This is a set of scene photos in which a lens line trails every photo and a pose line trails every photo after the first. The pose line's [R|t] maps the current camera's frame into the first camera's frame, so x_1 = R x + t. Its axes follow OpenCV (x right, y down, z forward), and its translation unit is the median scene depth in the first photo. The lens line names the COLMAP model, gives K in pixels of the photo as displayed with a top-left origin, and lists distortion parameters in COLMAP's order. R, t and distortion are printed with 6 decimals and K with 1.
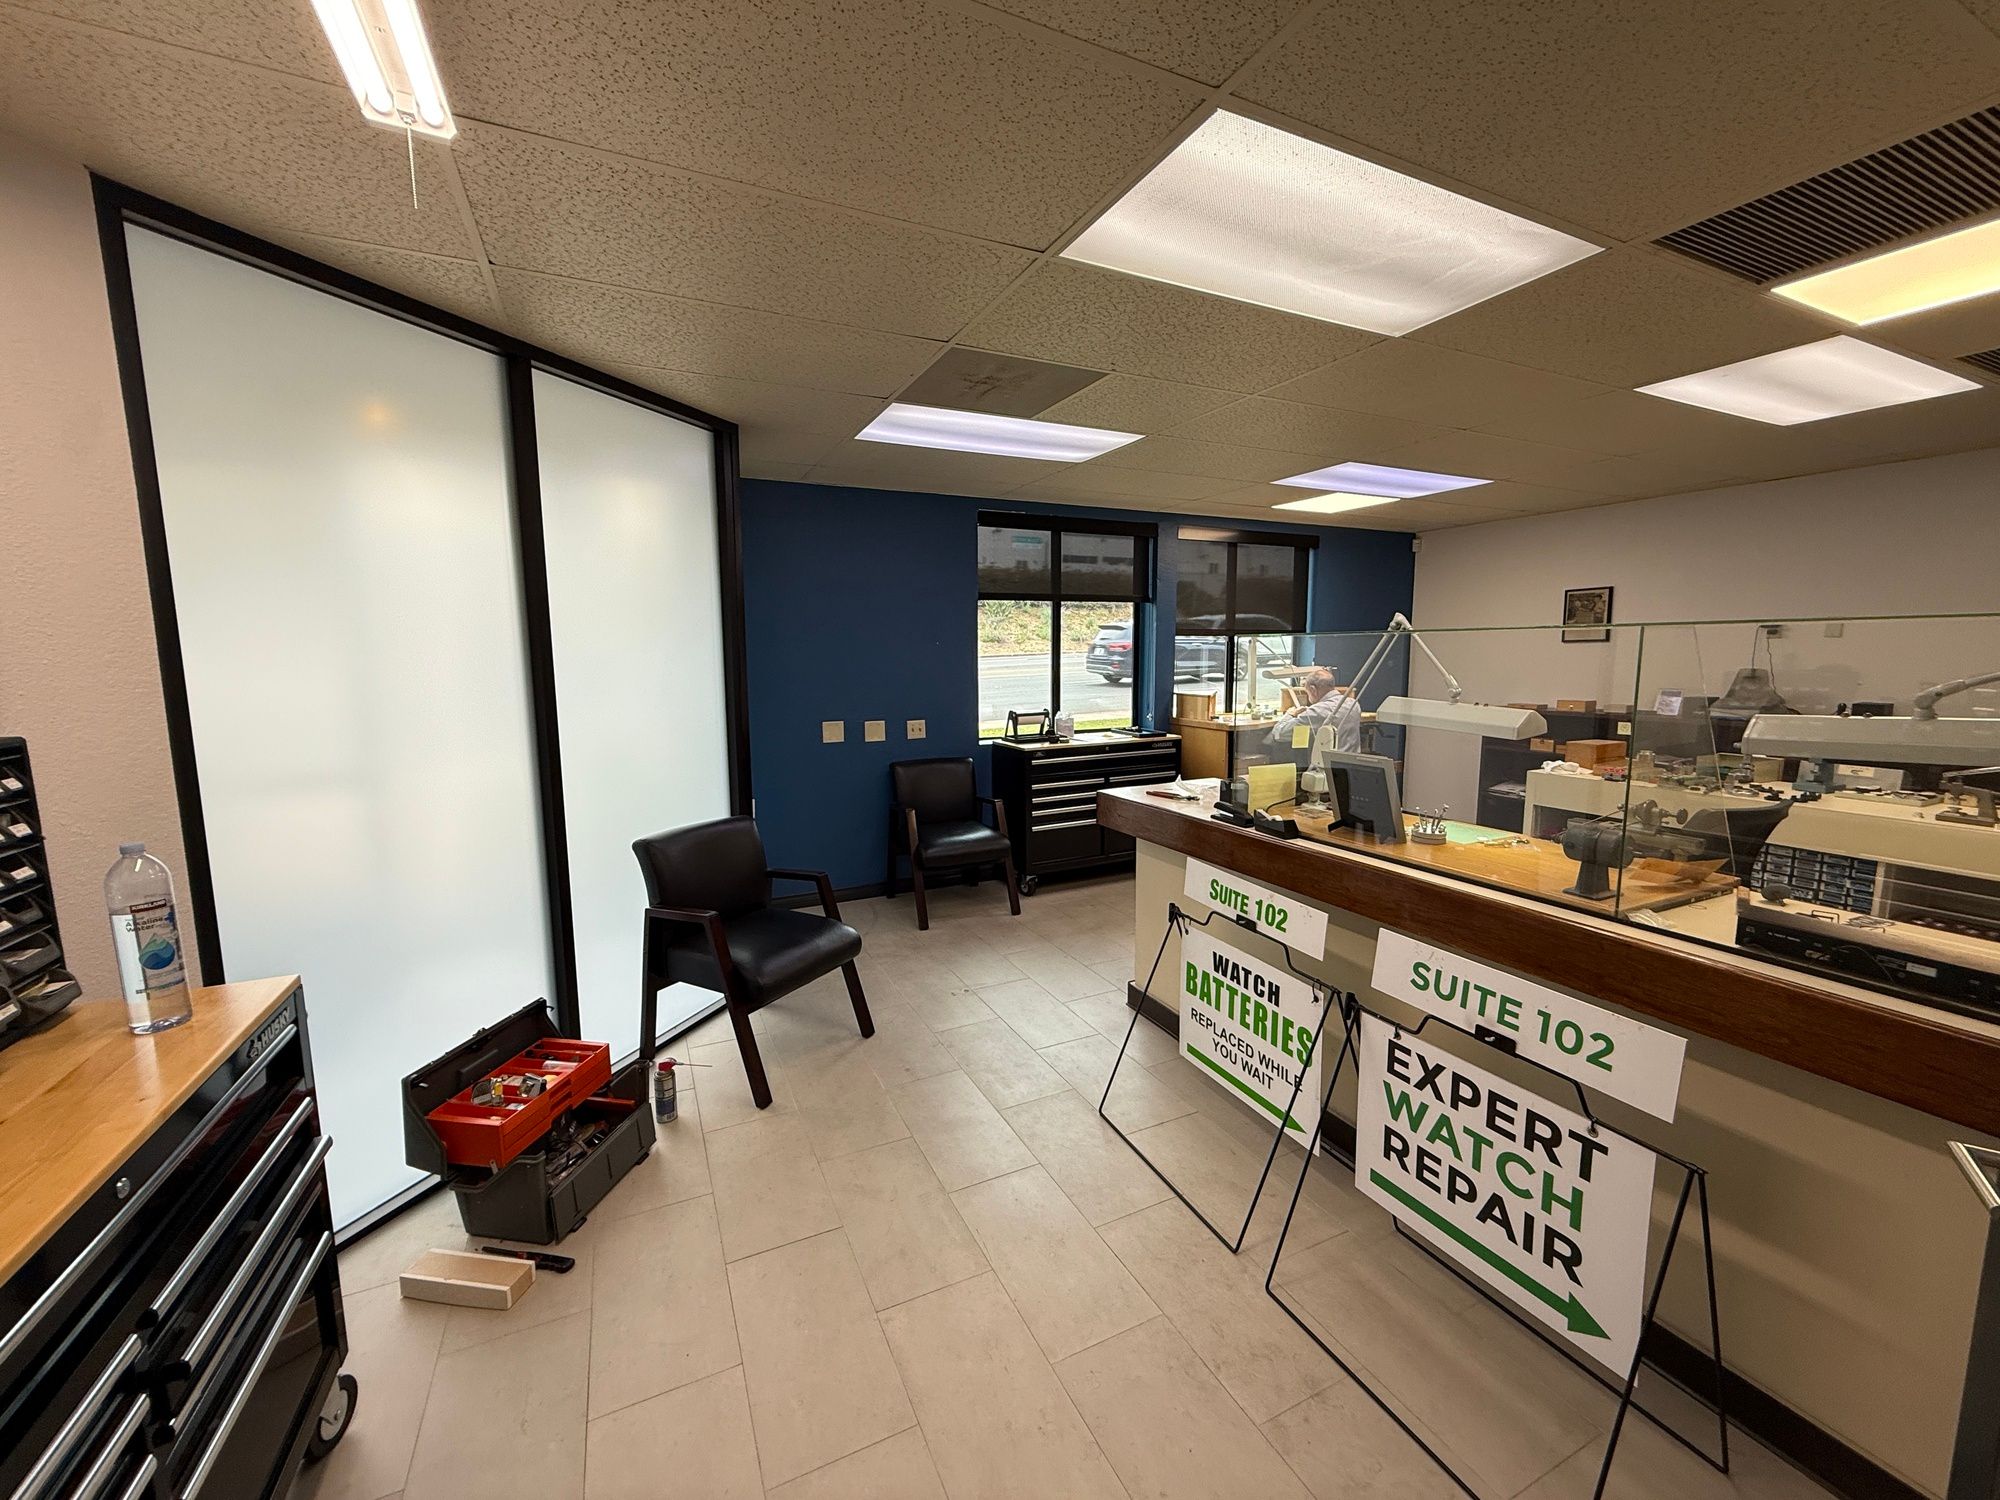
lens RADIAL K [[786.1, 0, 1000.0], [0, 786.1, 750.0], [0, 0, 1]] dist [0.000221, 0.000032]
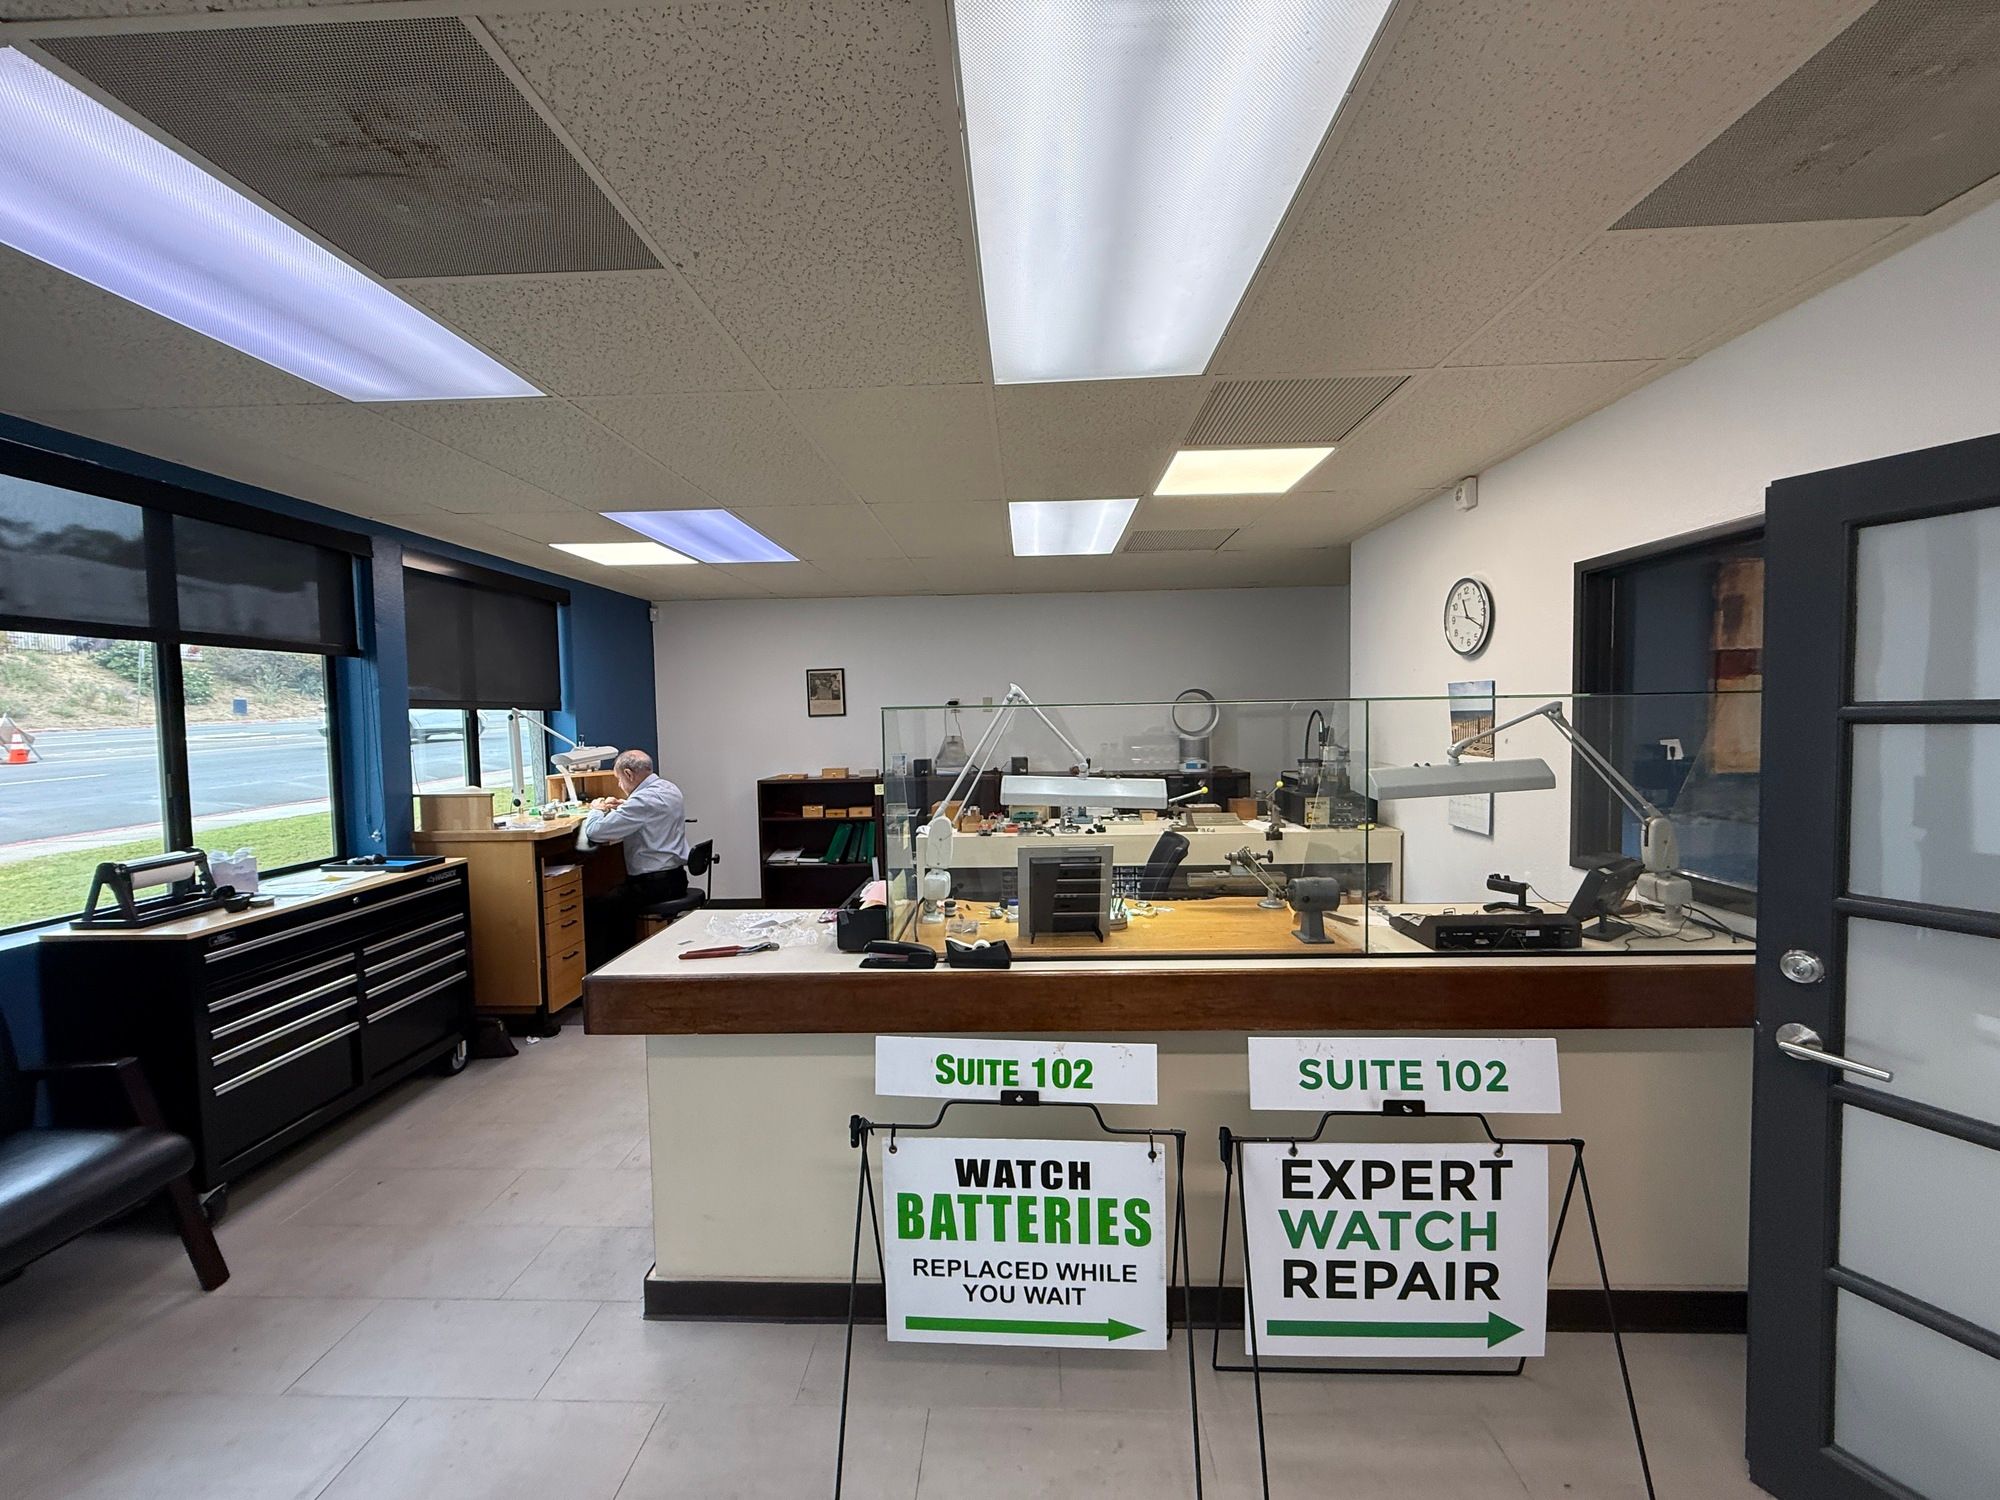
lens RADIAL K [[786.1, 0, 1000.0], [0, 786.1, 750.0], [0, 0, 1]] dist [0.000221, 0.000032]
pose [[0.469975, -0.043244, 0.881620, -0.345052], [0.126460, 0.991794, -0.018765, -0.094358], [-0.873574, 0.120308, 0.471587, 0.670576]]
